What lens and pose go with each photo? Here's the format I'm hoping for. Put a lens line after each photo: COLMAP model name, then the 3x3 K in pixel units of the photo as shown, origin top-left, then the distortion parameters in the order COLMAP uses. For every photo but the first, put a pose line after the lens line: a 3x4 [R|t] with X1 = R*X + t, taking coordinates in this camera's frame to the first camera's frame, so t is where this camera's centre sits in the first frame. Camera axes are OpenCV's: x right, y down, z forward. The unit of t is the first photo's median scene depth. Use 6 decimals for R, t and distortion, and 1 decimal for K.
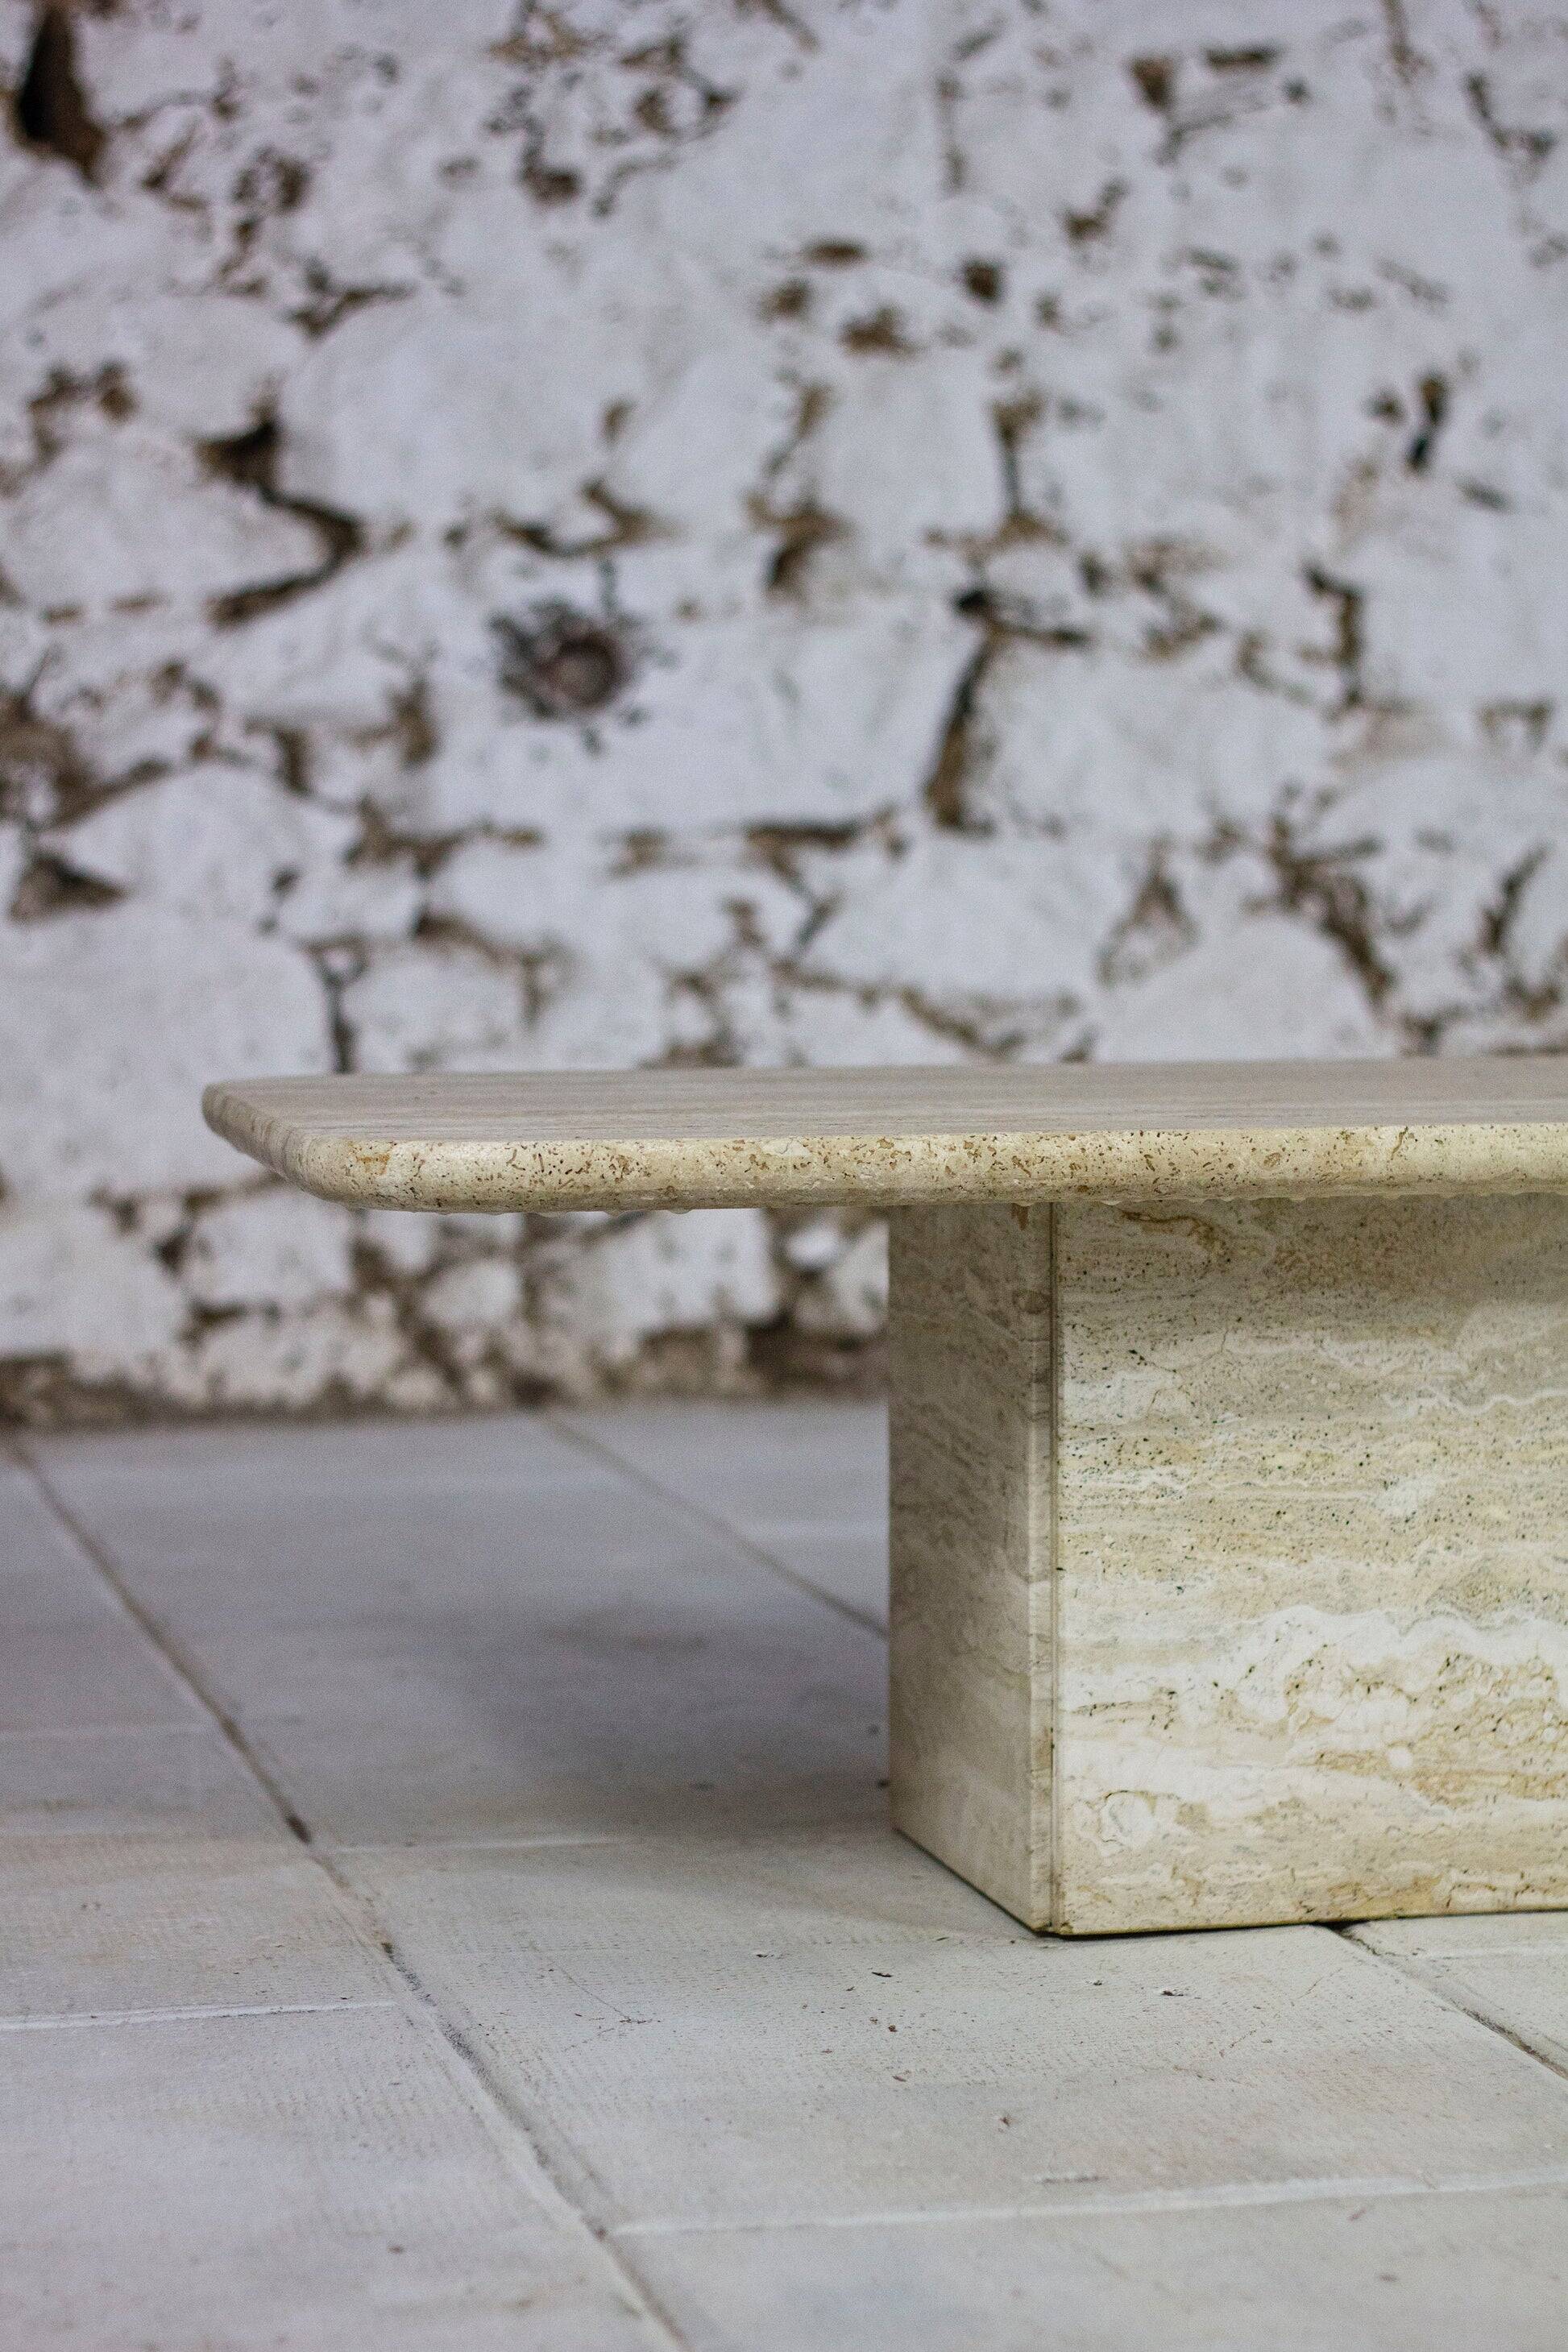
lens RADIAL K [[5654.5, 0, 784.0], [0, 5654.5, 1176.0], [0, 0, 1]] dist [-0.095845, 0.063021]
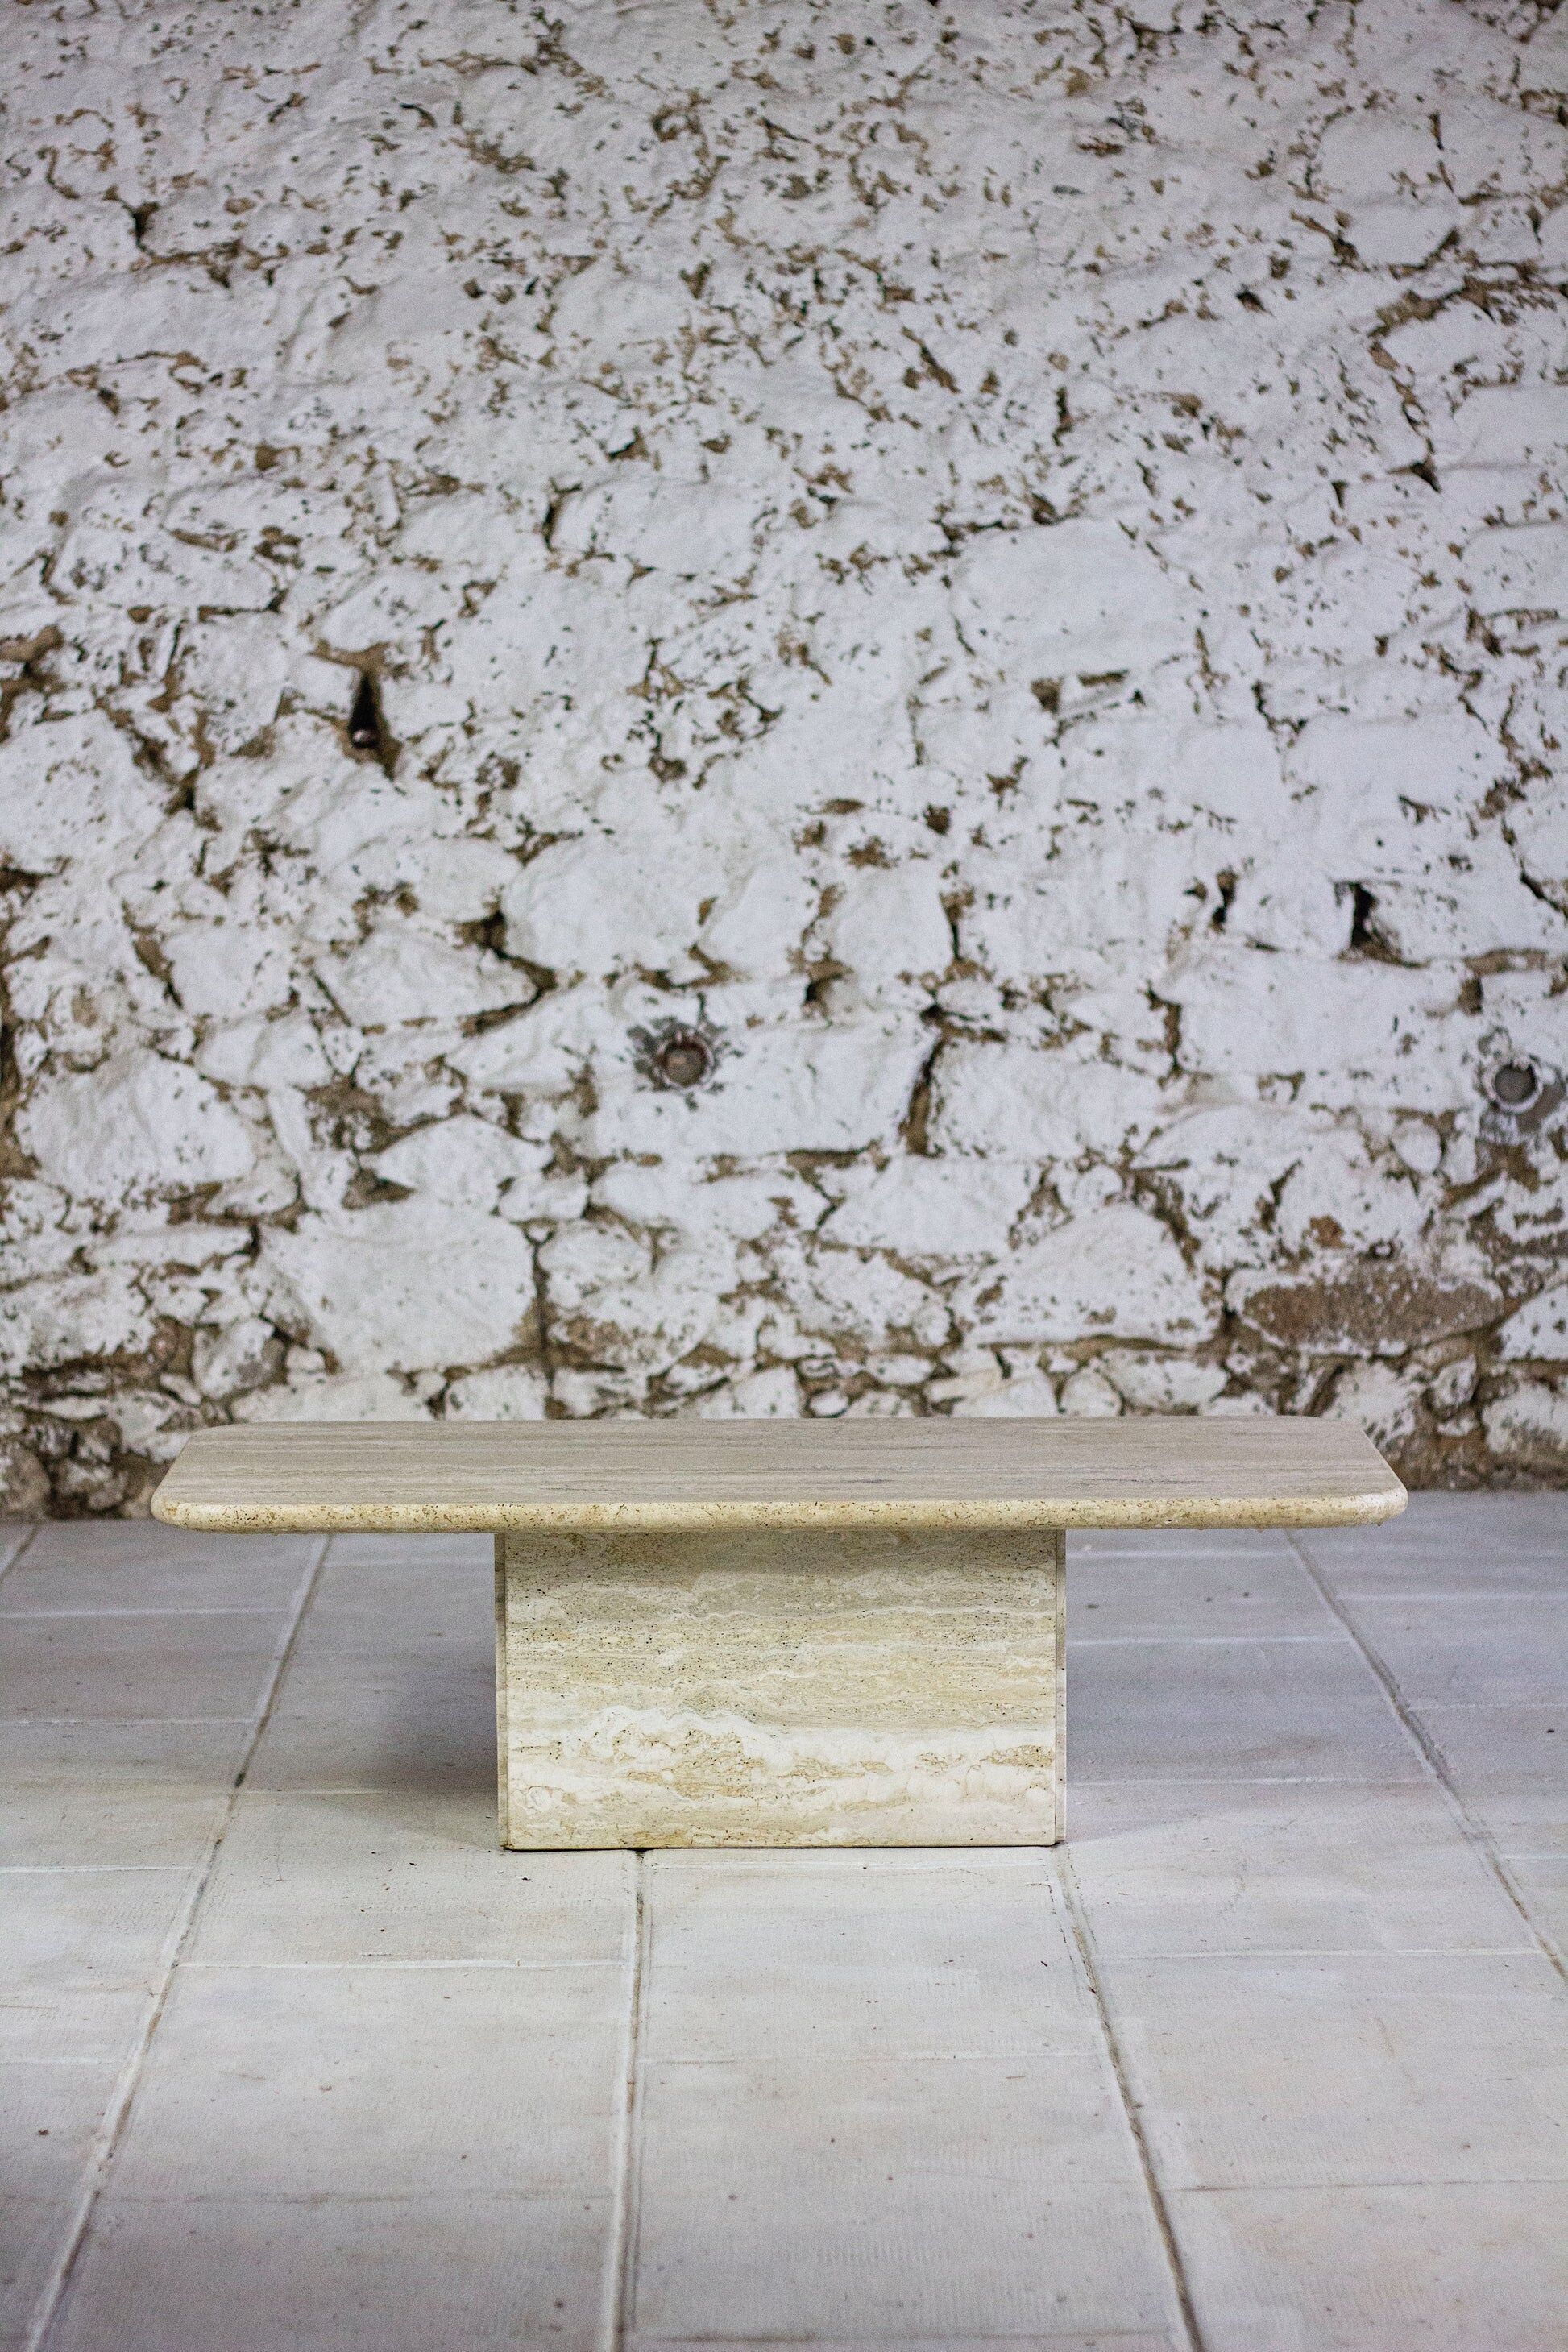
lens RADIAL K [[5594.0, 0, 784.0], [0, 5594.0, 1176.0], [0, 0, 1]] dist [-0.076075, -0.128037]
pose [[0.980406, 0.019395, -0.196029, 0.578492], [-0.012564, 0.999272, 0.036033, -0.210011], [0.196585, -0.032864, 0.979936, -1.119397]]
